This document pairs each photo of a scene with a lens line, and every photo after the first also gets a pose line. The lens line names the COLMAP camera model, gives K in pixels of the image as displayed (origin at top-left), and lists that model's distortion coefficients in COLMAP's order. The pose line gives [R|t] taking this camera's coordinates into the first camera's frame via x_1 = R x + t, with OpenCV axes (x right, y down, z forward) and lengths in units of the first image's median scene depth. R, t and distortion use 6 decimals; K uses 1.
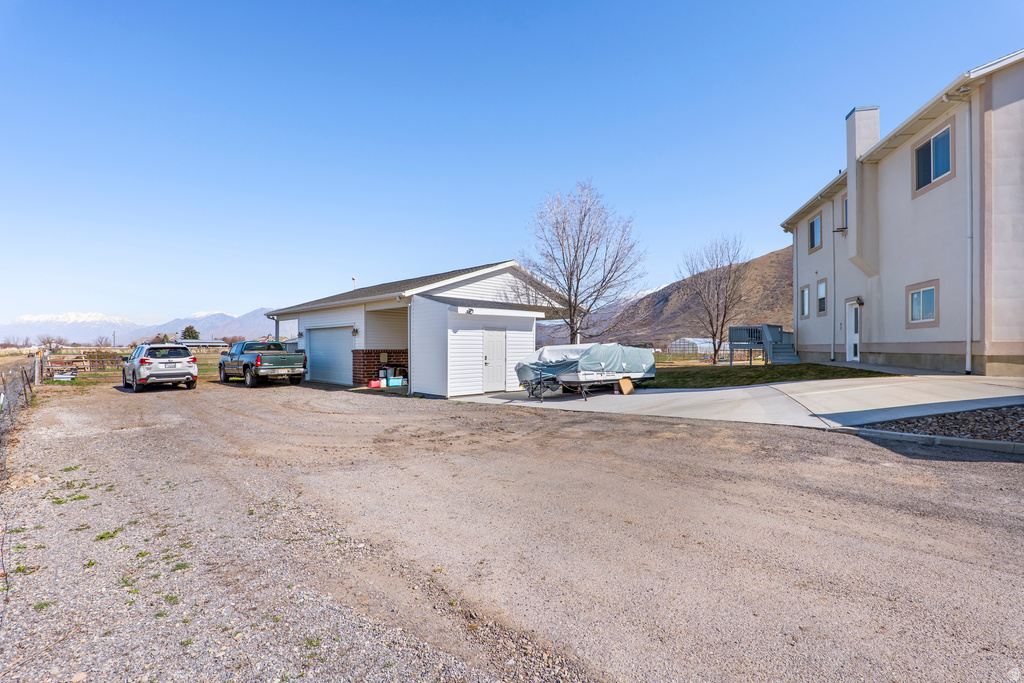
lens RADIAL K [[481.8, 0, 512.0], [0, 481.8, 341.5], [0, 0, 1]] dist [-0.002621, 0.000212]
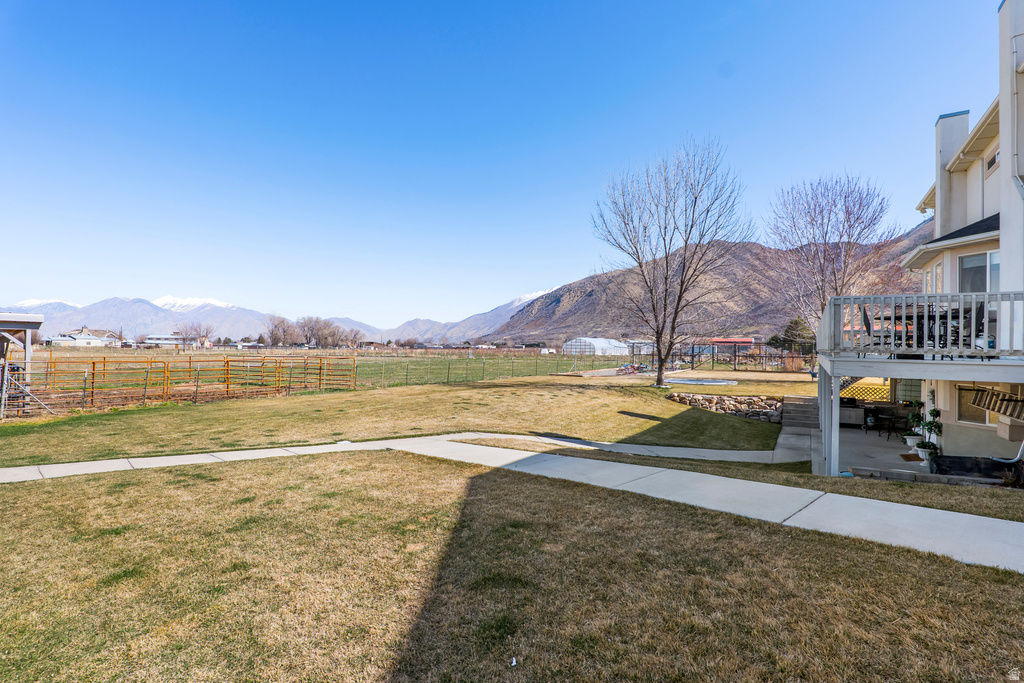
lens RADIAL K [[479.1, 0, 512.0], [0, 479.1, 341.5], [0, 0, 1]] dist [-0.002875, 0.000951]
pose [[0.976979, 0.010693, 0.213066, 0.029998], [-0.011382, 0.999933, 0.002008, -0.000512], [-0.213030, -0.004387, 0.977036, 0.110359]]
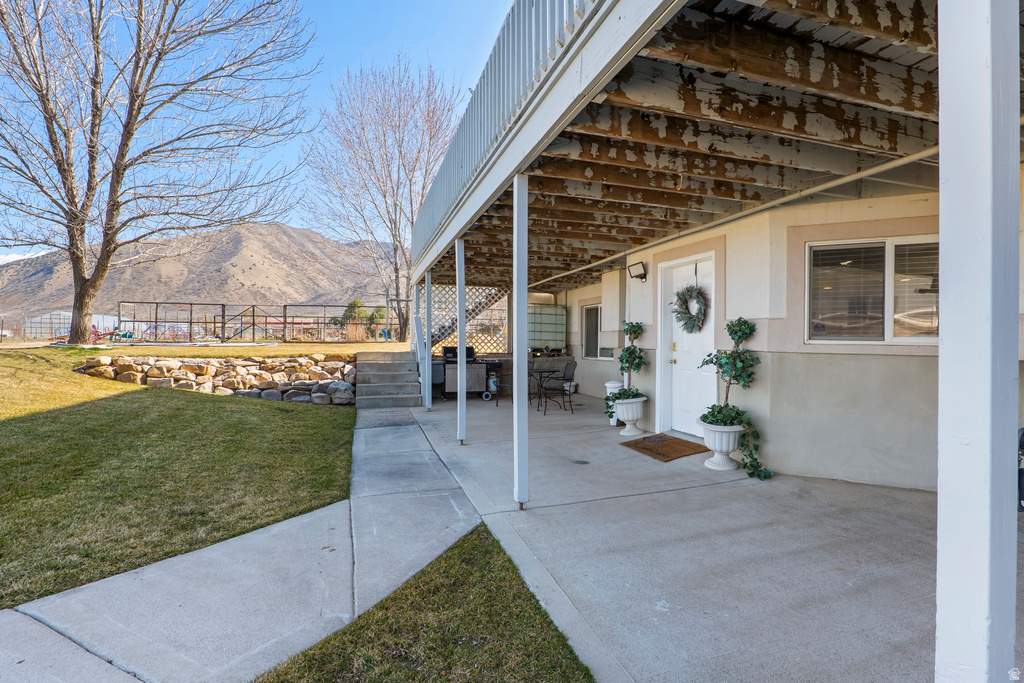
lens RADIAL K [[495.3, 0, 512.0], [0, 495.3, 341.5], [0, 0, 1]] dist [-0.006348, 0.000463]
pose [[0.486050, -0.001915, 0.873929, 0.071135], [-0.017333, 0.999780, 0.011830, 0.009079], [-0.873759, -0.020897, 0.485909, 0.158588]]
